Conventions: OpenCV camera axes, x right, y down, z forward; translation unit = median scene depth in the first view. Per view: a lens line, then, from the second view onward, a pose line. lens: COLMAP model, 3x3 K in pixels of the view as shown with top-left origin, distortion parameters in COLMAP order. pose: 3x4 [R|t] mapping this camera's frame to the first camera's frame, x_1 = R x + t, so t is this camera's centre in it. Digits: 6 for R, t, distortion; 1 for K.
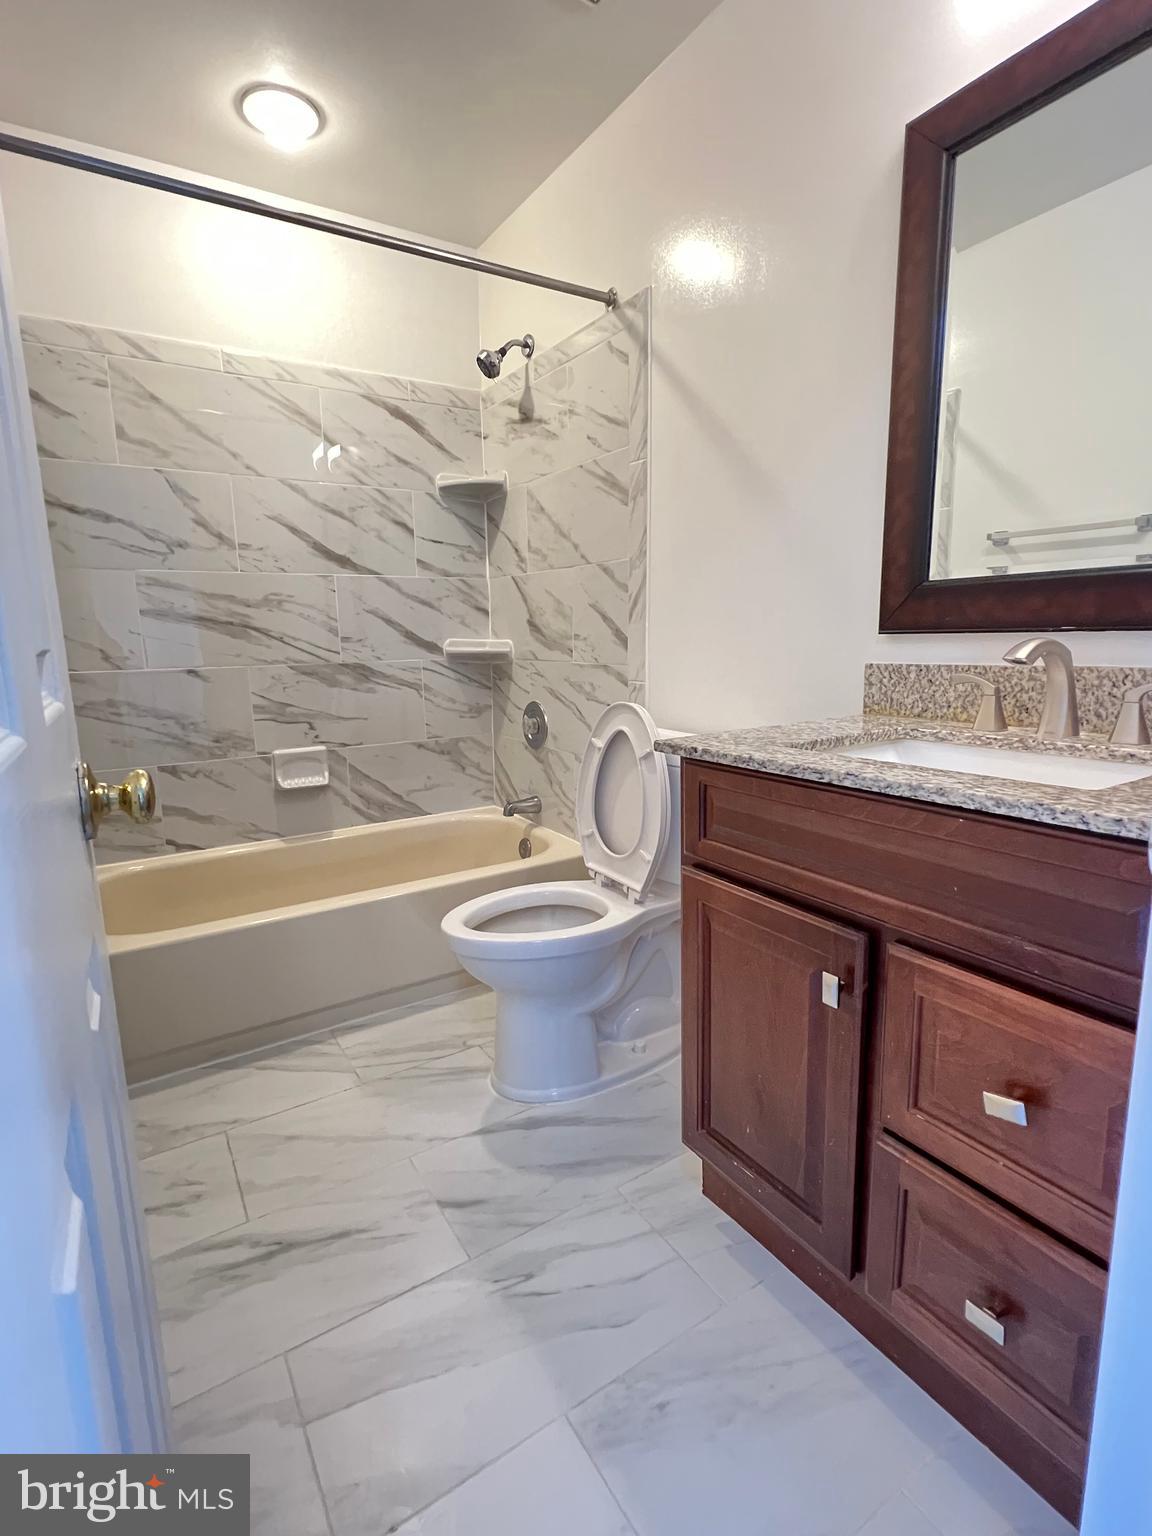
lens RADIAL K [[726.2, 0, 577.3], [0, 726.2, 764.7], [0, 0, 1]] dist [-0.004022, 0.000434]
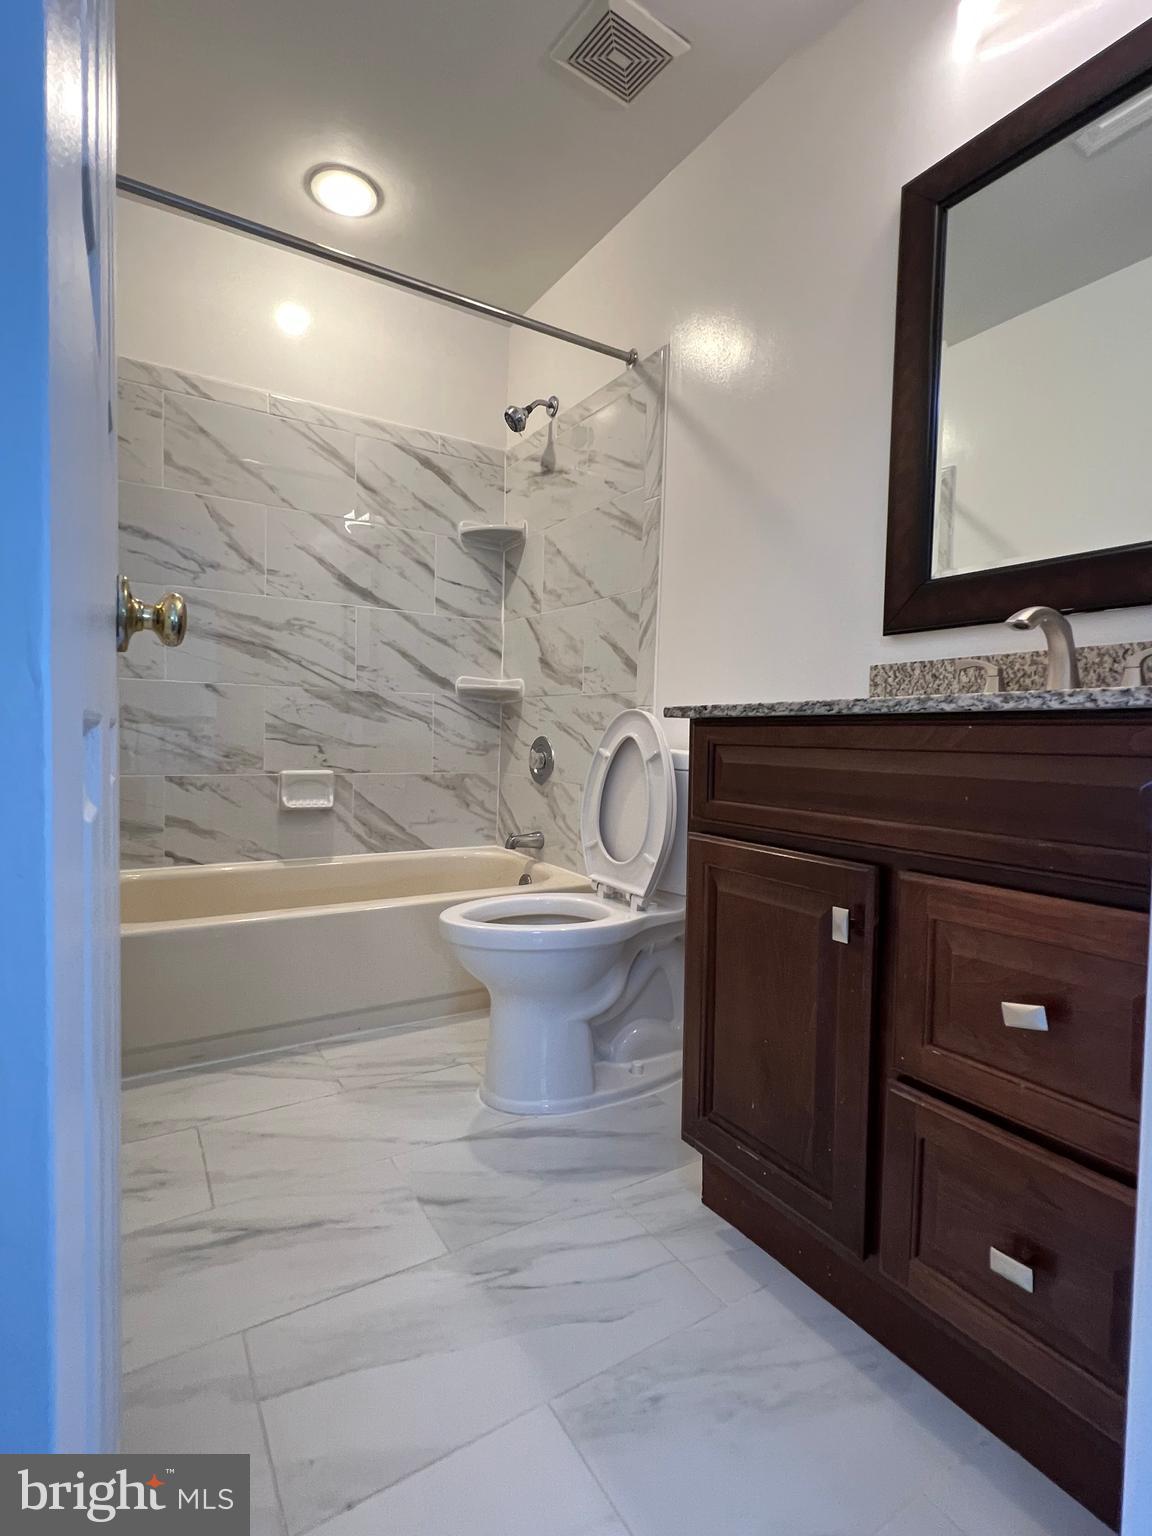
lens RADIAL K [[726.2, 0, 576.4], [0, 726.2, 767.4], [0, 0, 1]] dist [-0.004022, 0.000434]
pose [[0.999107, 0.041820, -0.006073, -0.005052], [-0.042255, 0.990451, -0.131230, 0.130479], [0.000527, 0.131369, 0.991333, 0.001771]]
